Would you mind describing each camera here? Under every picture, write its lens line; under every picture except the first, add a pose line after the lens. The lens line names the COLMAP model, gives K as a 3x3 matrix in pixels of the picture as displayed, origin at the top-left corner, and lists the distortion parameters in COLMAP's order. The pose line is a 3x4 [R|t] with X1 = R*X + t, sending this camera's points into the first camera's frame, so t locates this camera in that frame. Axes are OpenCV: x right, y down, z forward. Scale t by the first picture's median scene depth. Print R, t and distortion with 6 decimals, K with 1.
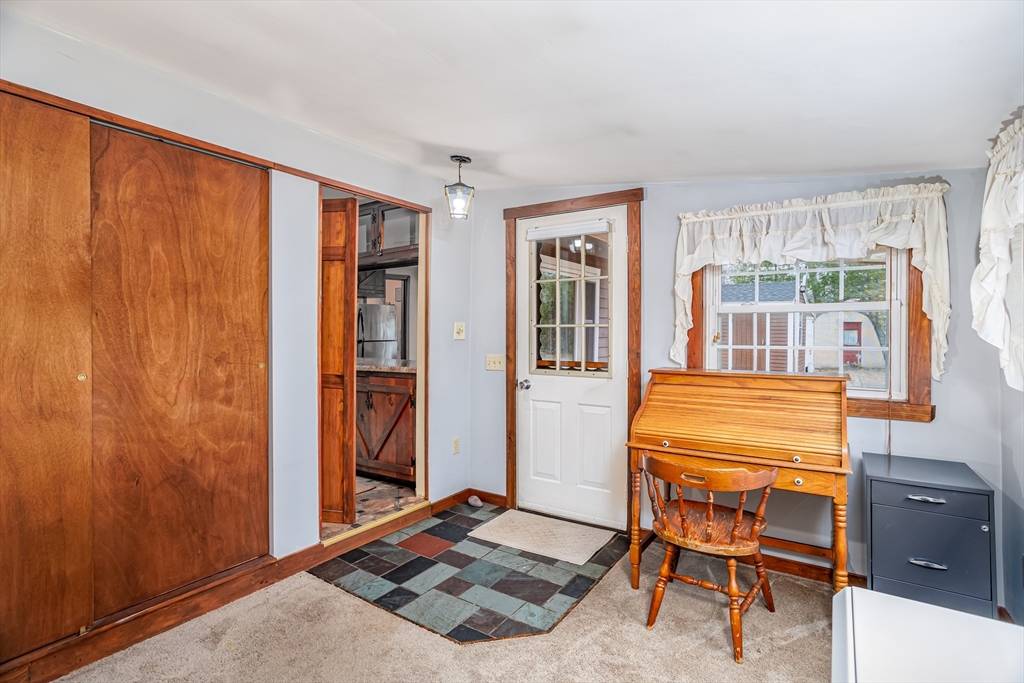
lens RADIAL K [[489.5, 0, 515.0], [0, 489.5, 330.0], [0, 0, 1]] dist [-0.048230, 0.024363]
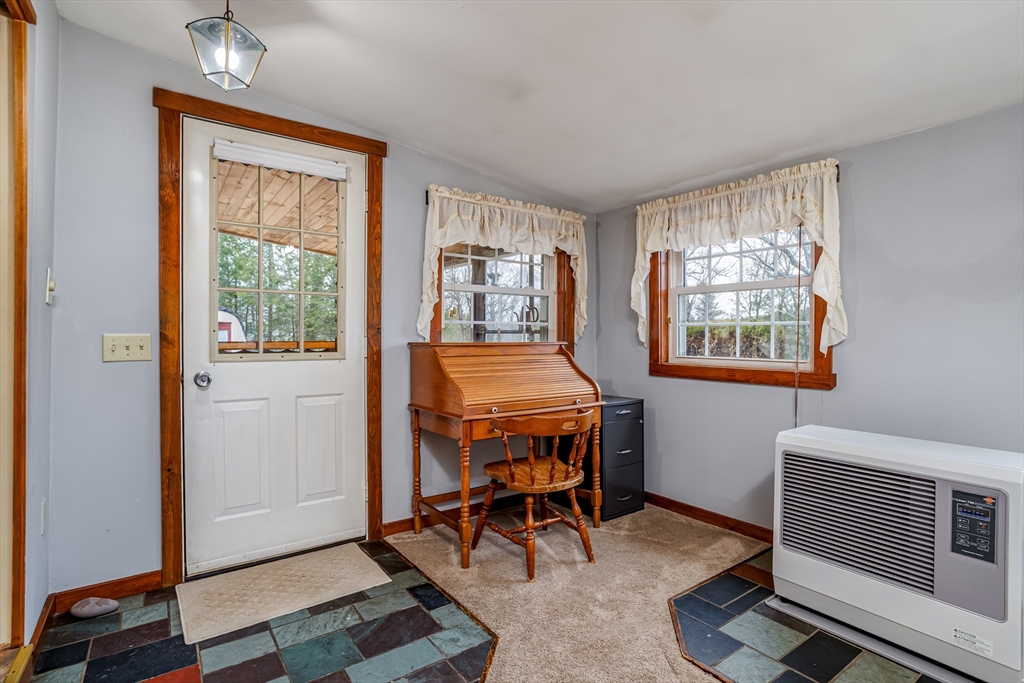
lens RADIAL K [[504.7, 0, 510.5], [0, 504.7, 339.3], [0, 0, 1]] dist [-0.045863, 0.028300]
pose [[0.354950, -0.004687, 0.934873, -0.711815], [-0.007243, 0.999944, 0.007763, 0.081380], [-0.934857, -0.009527, 0.354896, 0.627994]]
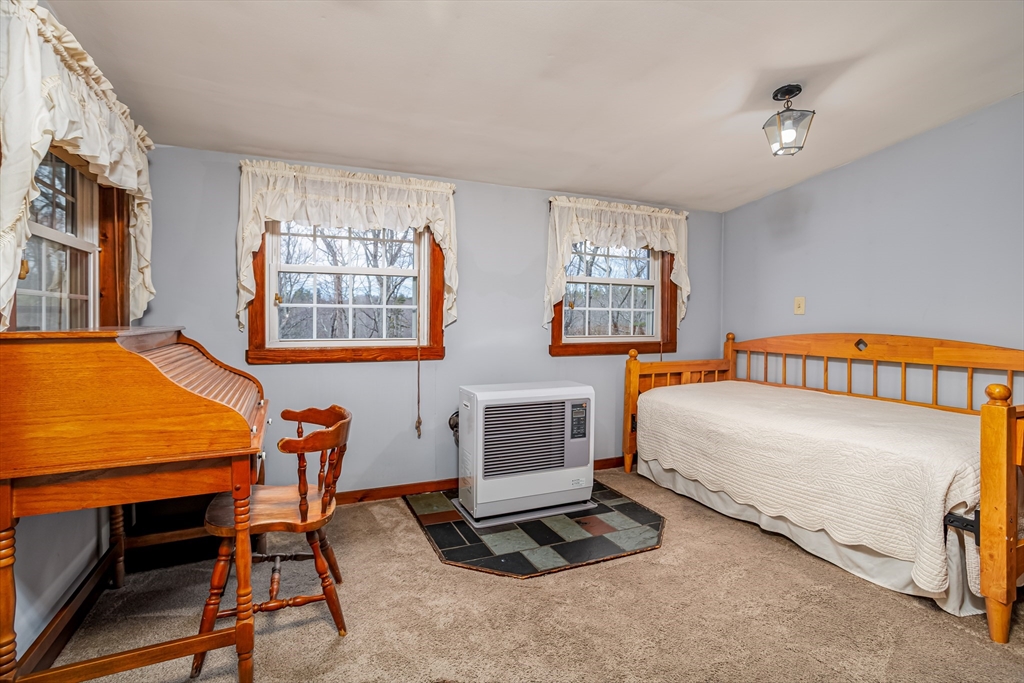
lens RADIAL K [[502.7, 0, 516.2], [0, 502.7, 334.5], [0, 0, 1]] dist [-0.054034, 0.027651]
pose [[-0.839856, -0.020652, 0.542416, -0.394679], [-0.003783, 0.999474, 0.032195, 0.078752], [-0.542796, 0.024987, -0.839493, 1.440688]]
